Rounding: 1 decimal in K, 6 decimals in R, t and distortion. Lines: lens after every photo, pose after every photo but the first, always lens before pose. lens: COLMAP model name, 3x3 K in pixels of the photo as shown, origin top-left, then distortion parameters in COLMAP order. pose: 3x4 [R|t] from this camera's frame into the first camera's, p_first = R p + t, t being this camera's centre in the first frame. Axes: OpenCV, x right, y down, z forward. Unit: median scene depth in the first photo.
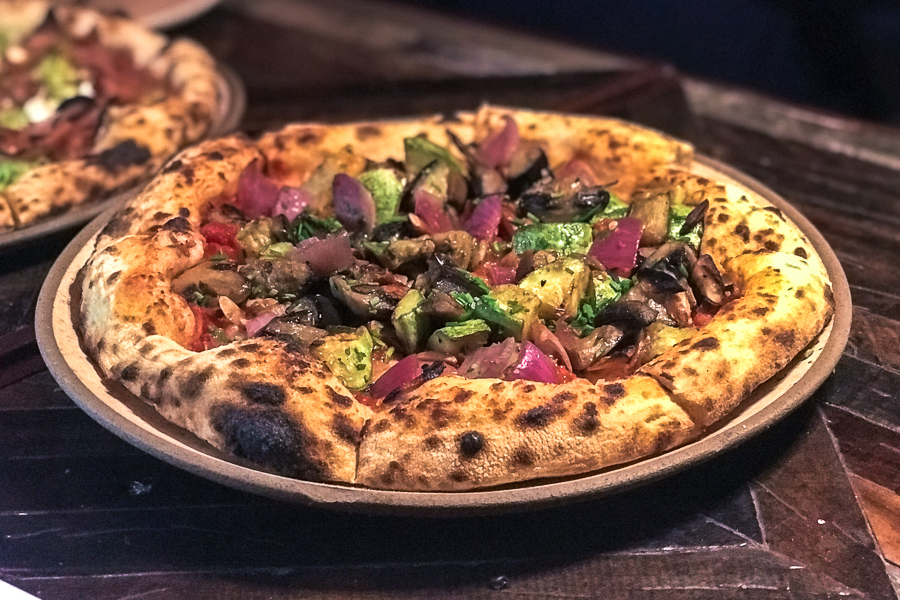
lens RADIAL K [[1472.8, 0, 450.8], [0, 1472.8, 298.8], [0, 0, 1]] dist [0.066839, 0.000000]
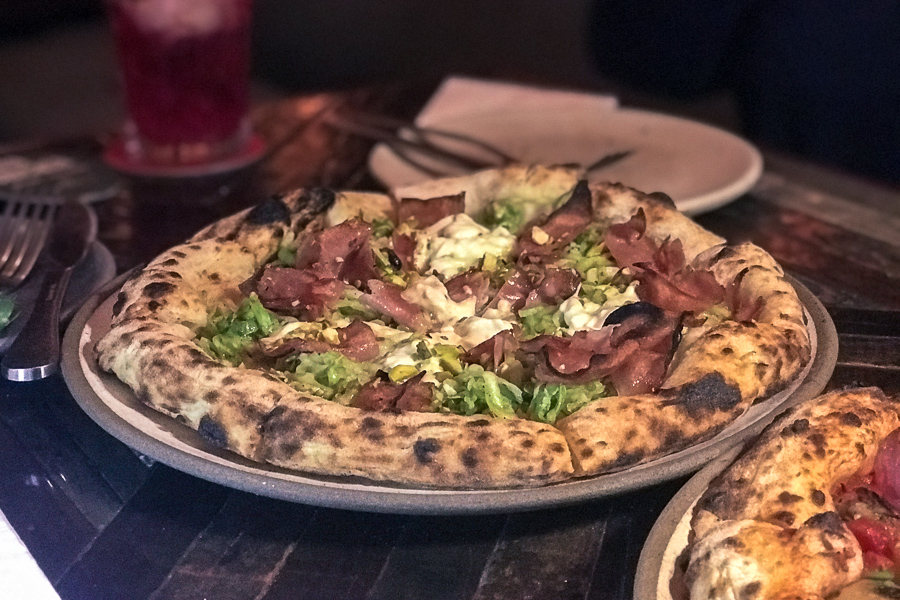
lens RADIAL K [[1472.8, 0, 449.2], [0, 1472.8, 300.6], [0, 0, 1]] dist [0.066839, 0.000000]
pose [[0.978116, 0.122258, -0.168350, -0.240206], [-0.136696, 0.987617, -0.076987, -0.070758], [0.156853, 0.098315, 0.982716, 0.224950]]
